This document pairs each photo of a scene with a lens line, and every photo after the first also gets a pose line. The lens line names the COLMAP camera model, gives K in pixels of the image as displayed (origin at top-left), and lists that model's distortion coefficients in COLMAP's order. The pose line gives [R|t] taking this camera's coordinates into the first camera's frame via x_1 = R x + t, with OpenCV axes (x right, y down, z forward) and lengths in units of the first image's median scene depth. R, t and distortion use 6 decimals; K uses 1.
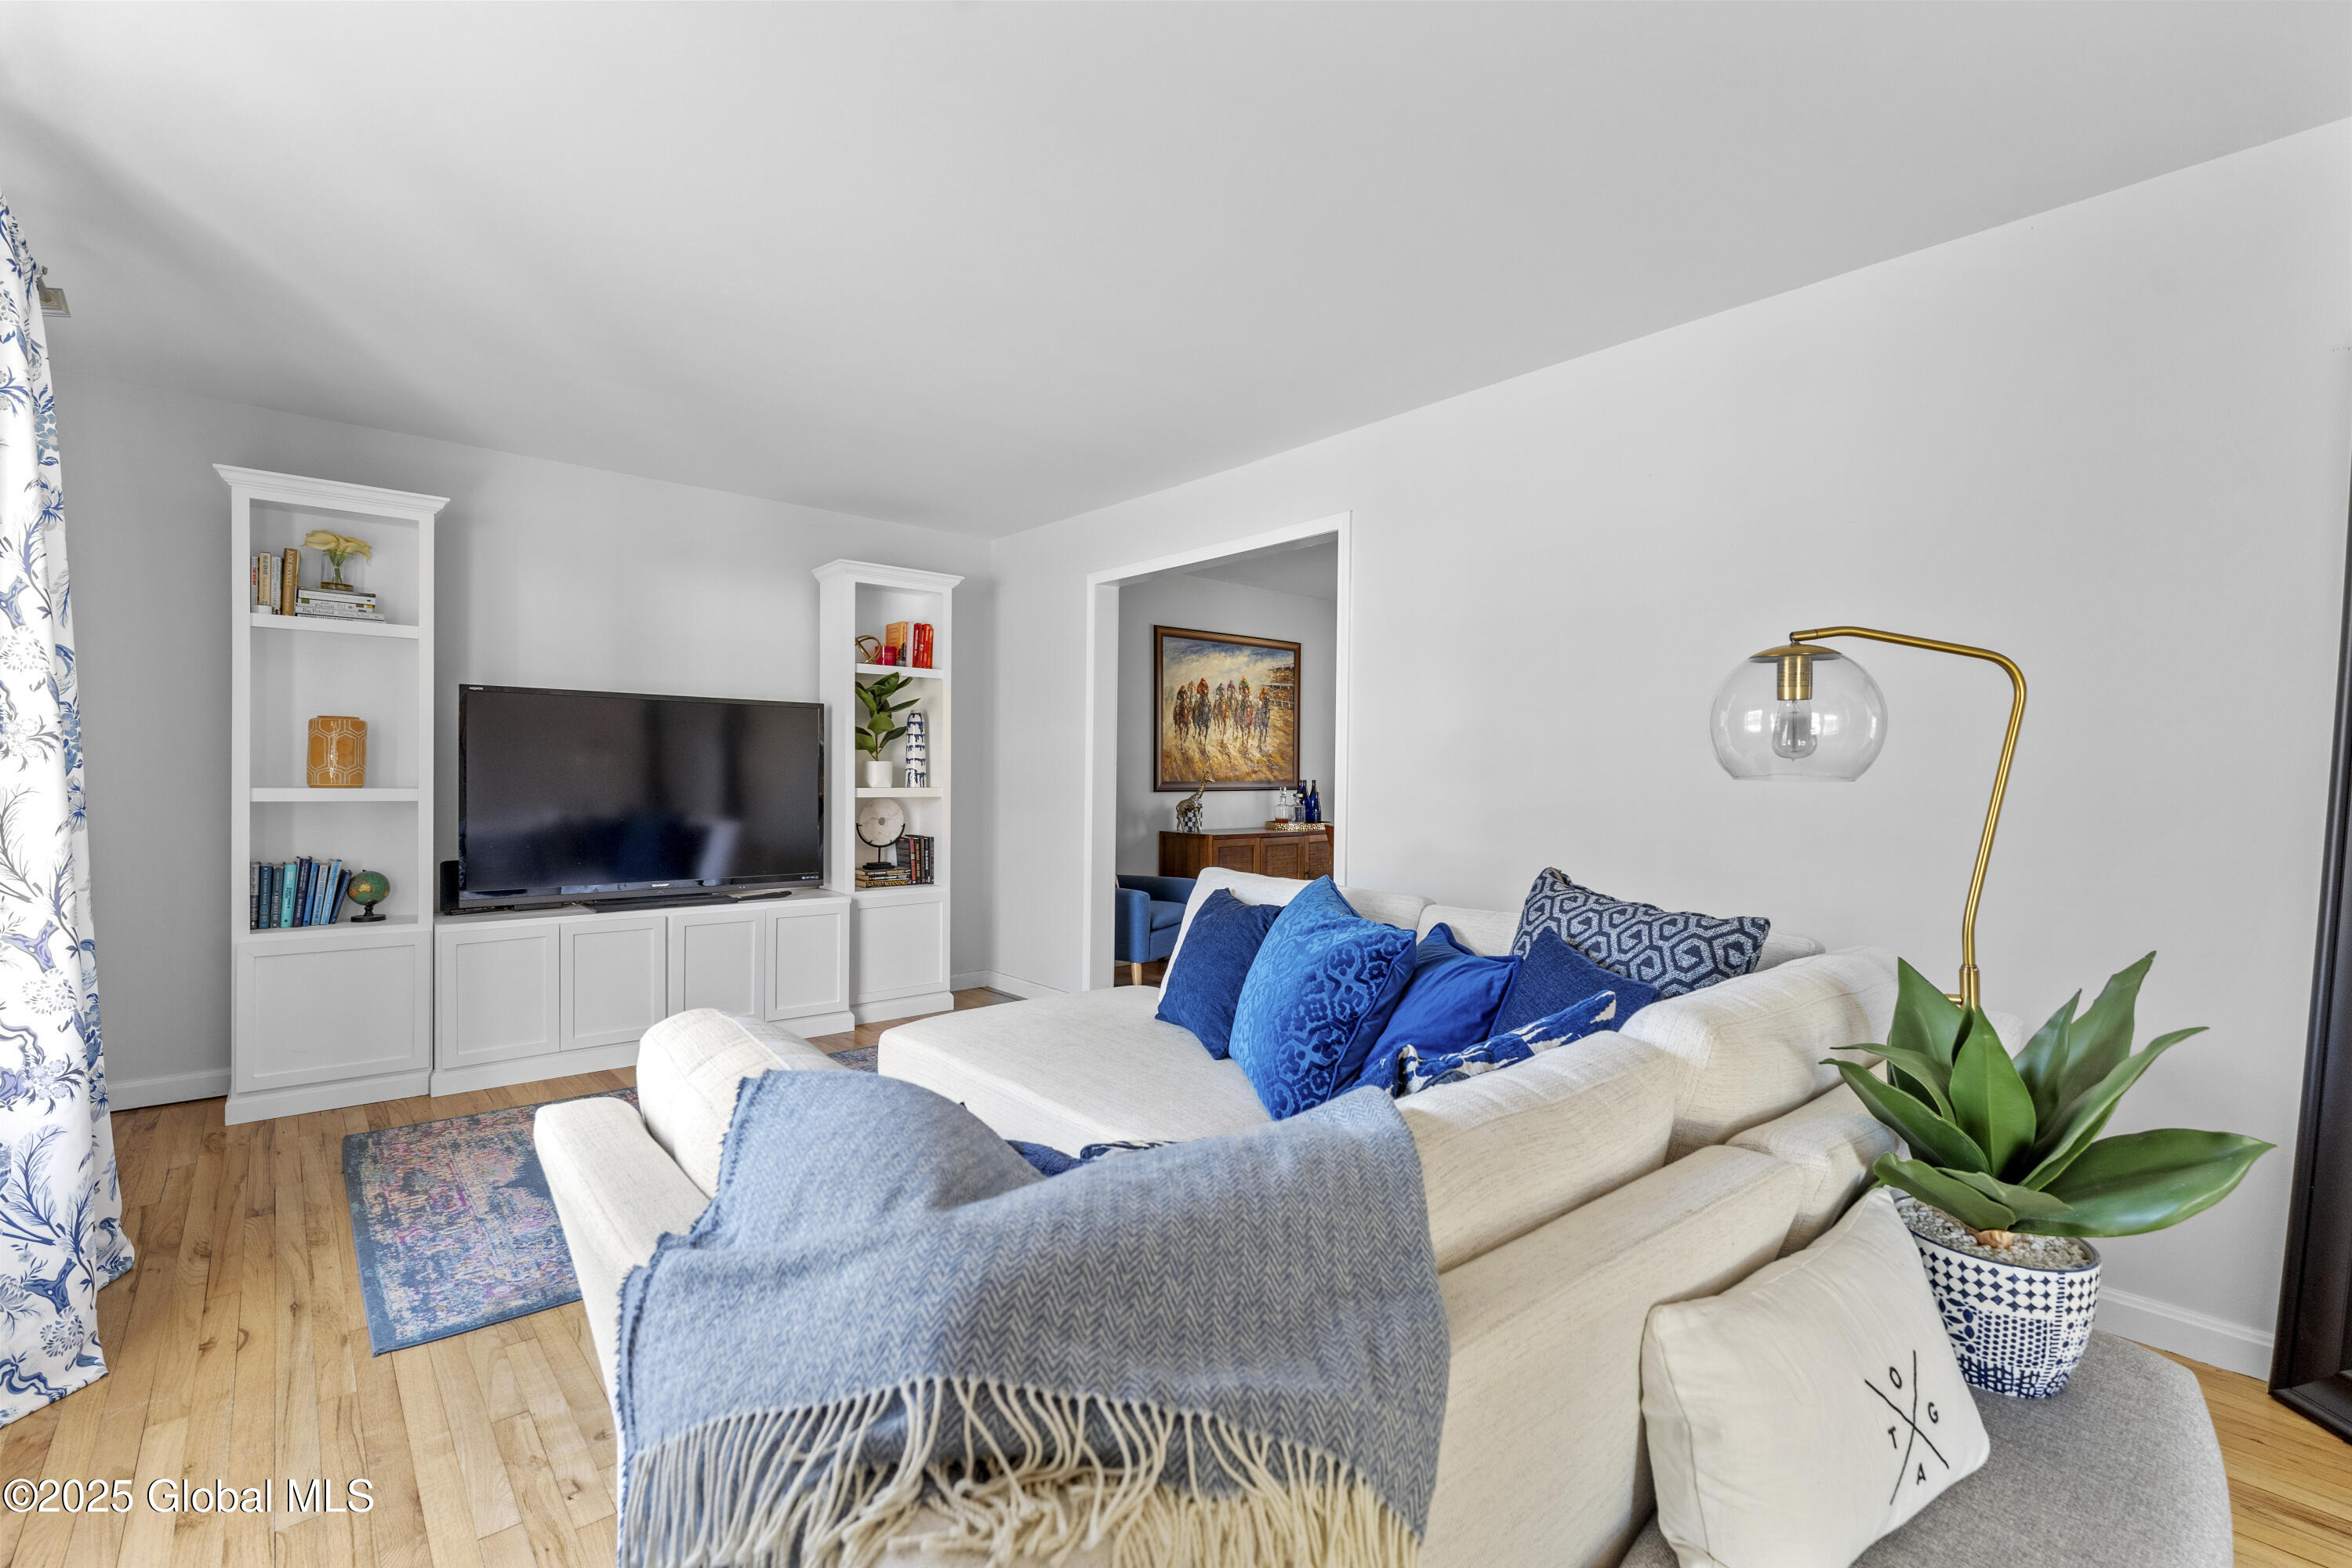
lens RADIAL K [[1017.5, 0, 1176.5], [0, 1017.5, 785.5], [0, 0, 1]] dist [-0.001631, 0.000339]
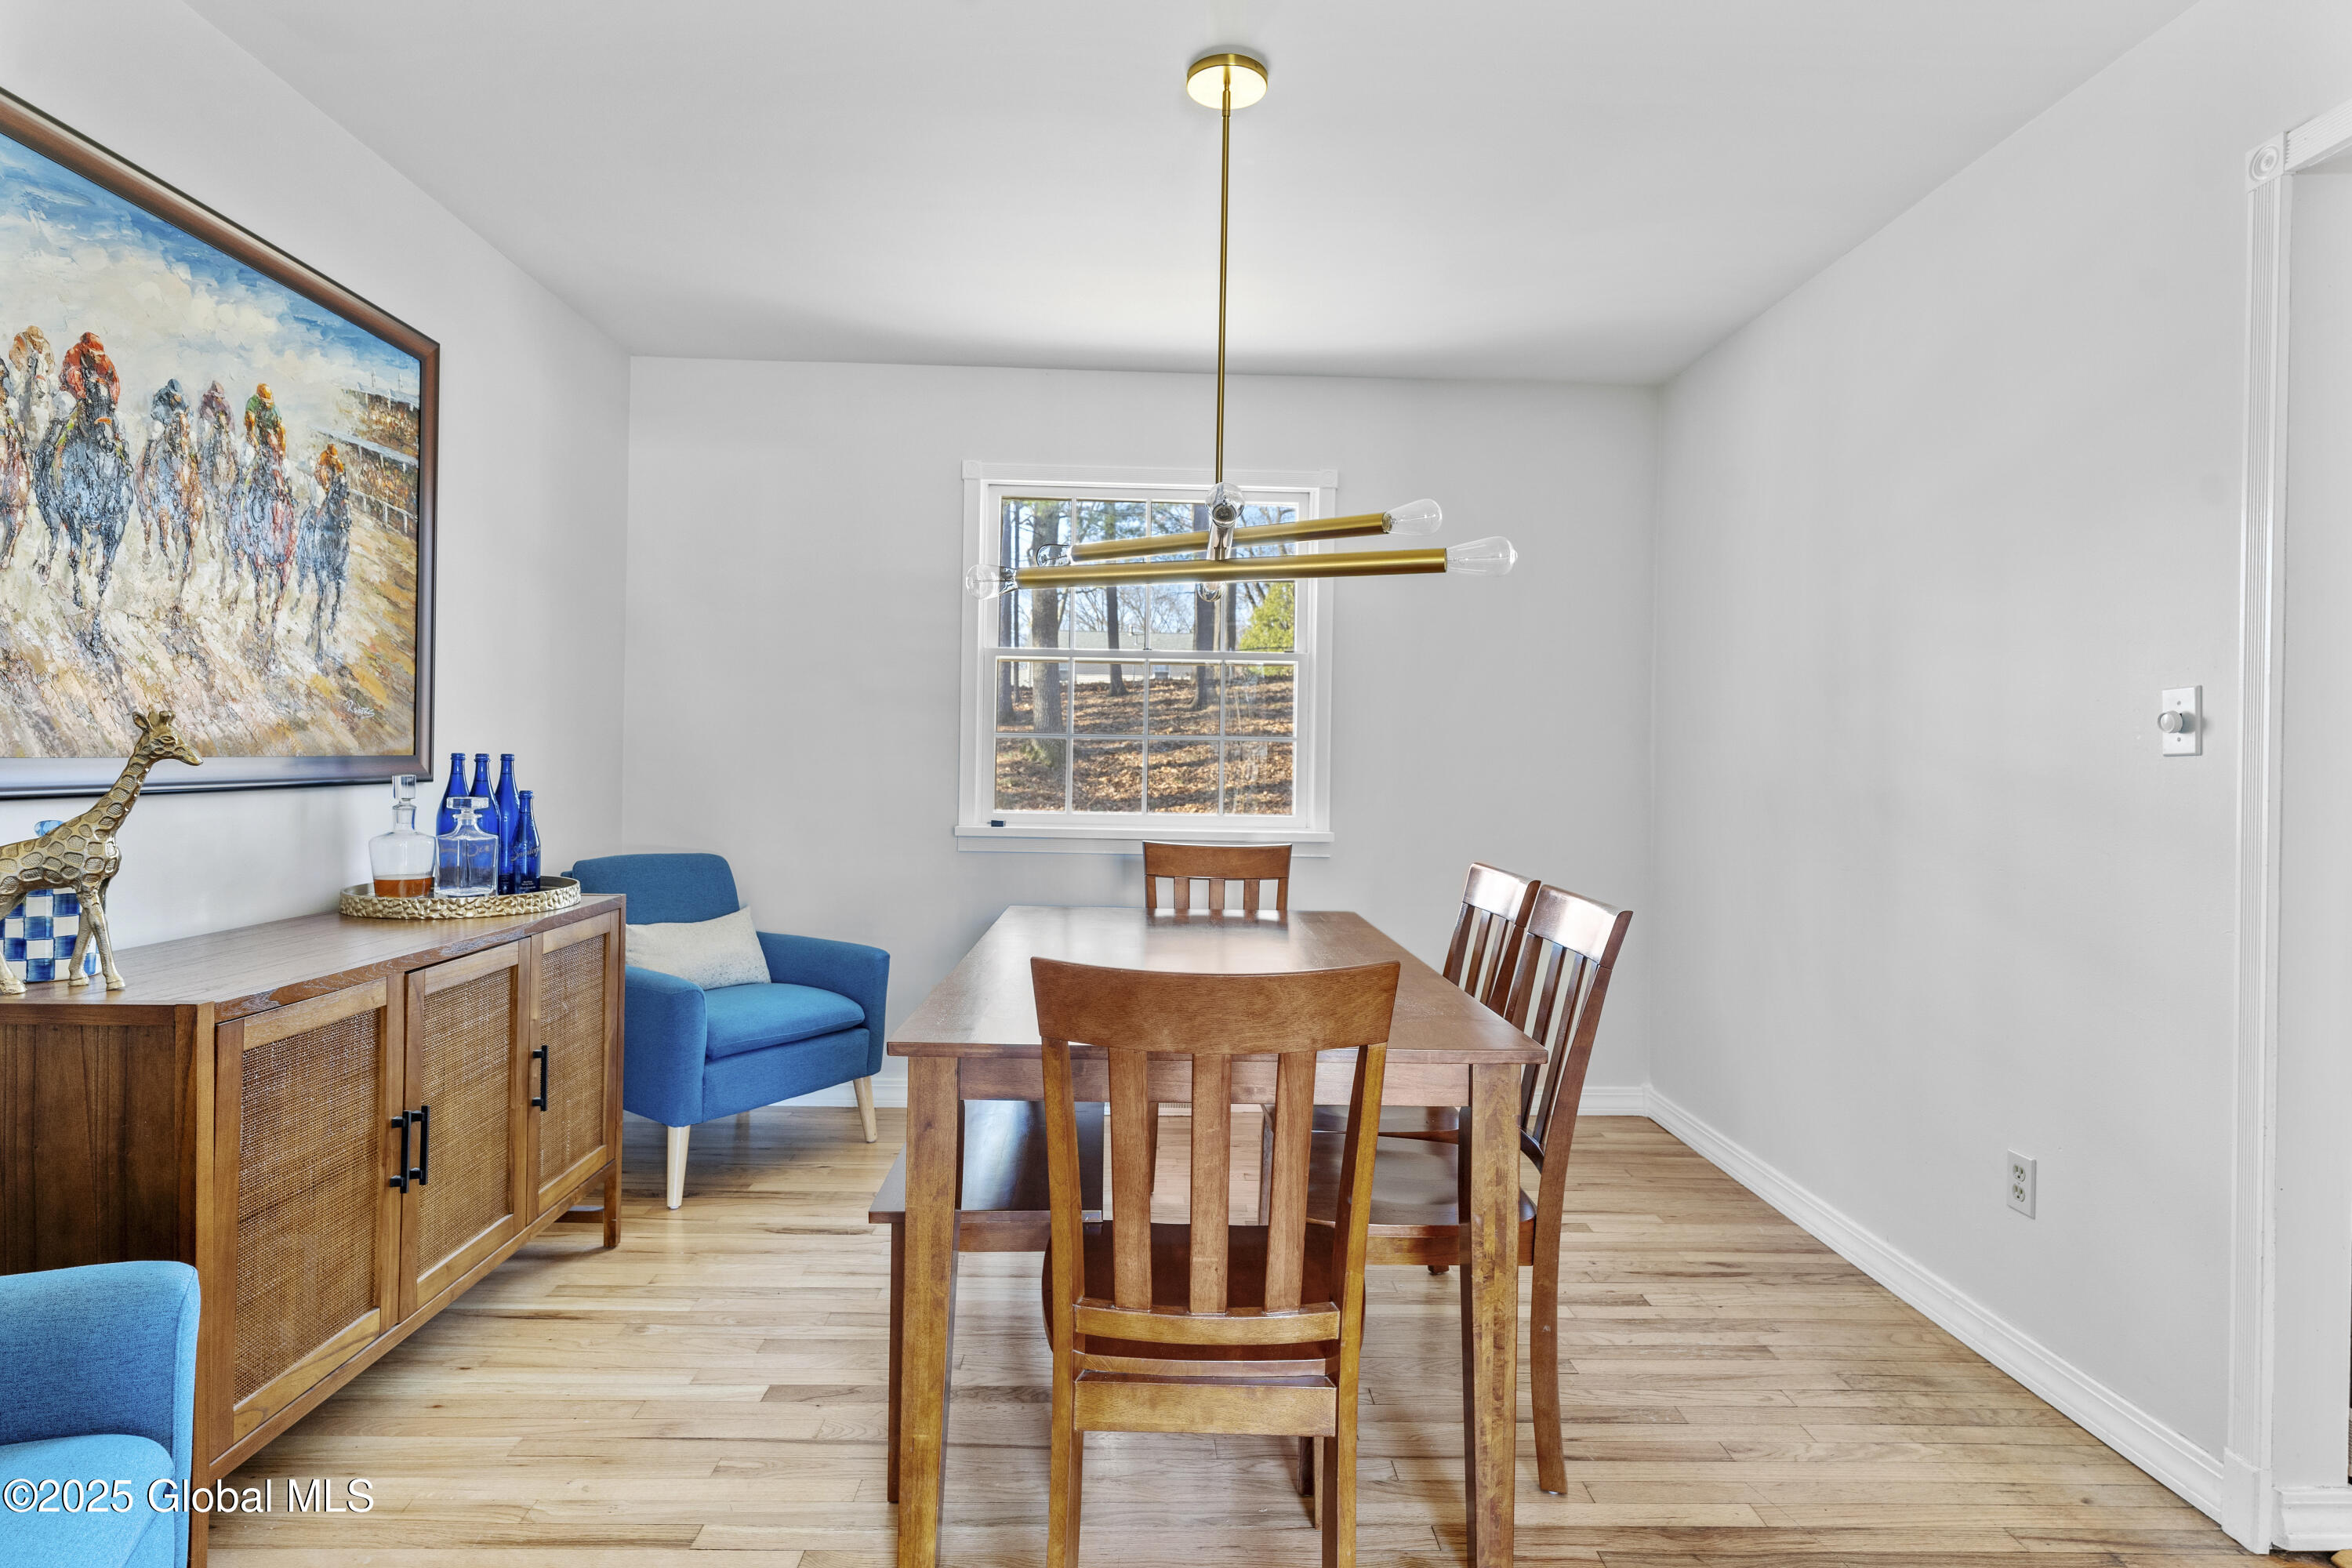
lens RADIAL K [[1211.2, 0, 1158.9], [0, 1211.2, 767.2], [0, 0, 1]] dist [-0.003333, -0.000441]
pose [[0.644379, 0.001472, 0.764704, -0.029932], [-0.006131, 0.999976, 0.003241, -0.004259], [-0.764681, -0.006776, 0.644373, 0.608811]]
